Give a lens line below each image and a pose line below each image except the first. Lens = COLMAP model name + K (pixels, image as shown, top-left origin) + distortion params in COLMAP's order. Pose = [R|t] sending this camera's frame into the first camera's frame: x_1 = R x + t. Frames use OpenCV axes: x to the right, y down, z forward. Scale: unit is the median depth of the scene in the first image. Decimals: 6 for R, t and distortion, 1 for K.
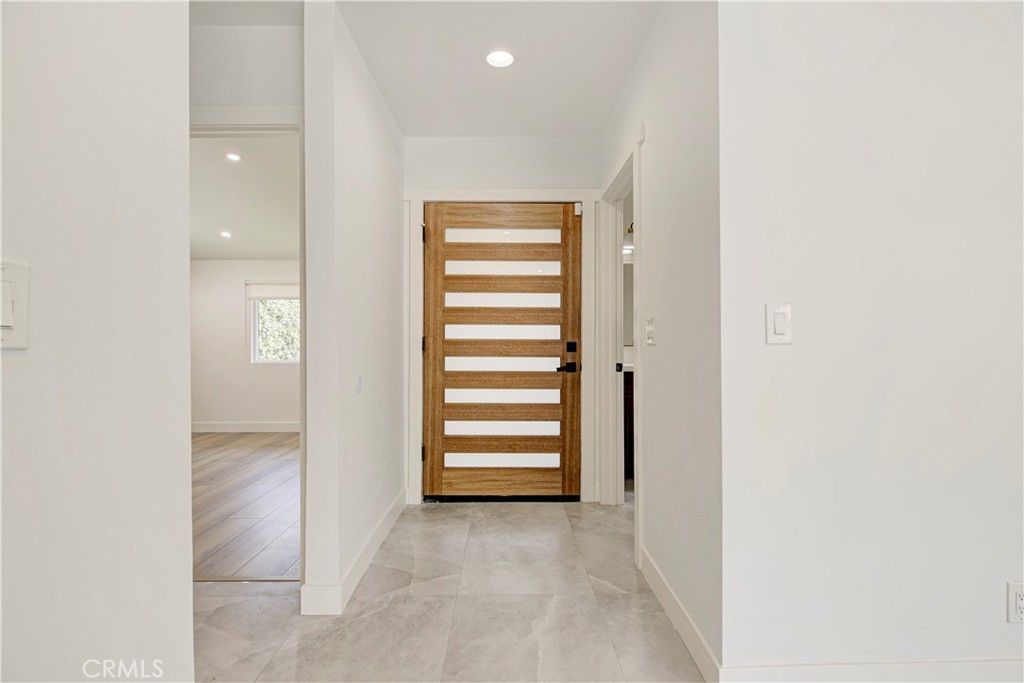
lens RADIAL K [[474.8, 0, 513.1], [0, 474.8, 338.0], [0, 0, 1]] dist [0.029680, -0.015571]
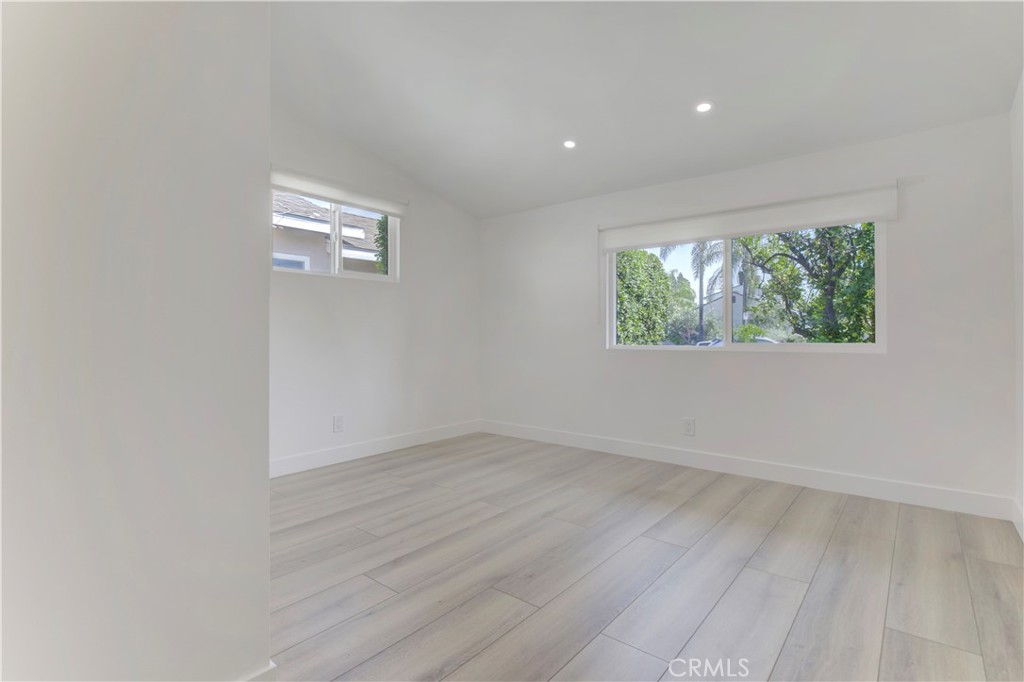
lens RADIAL K [[474.8, 0, 513.1], [0, 474.8, 337.5], [0, 0, 1]] dist [0.029680, -0.015571]
pose [[0.762139, 0.001179, -0.647412, -0.201022], [0.005981, 0.999943, 0.008863, 0.029124], [0.647385, -0.010627, 0.762089, 0.380269]]
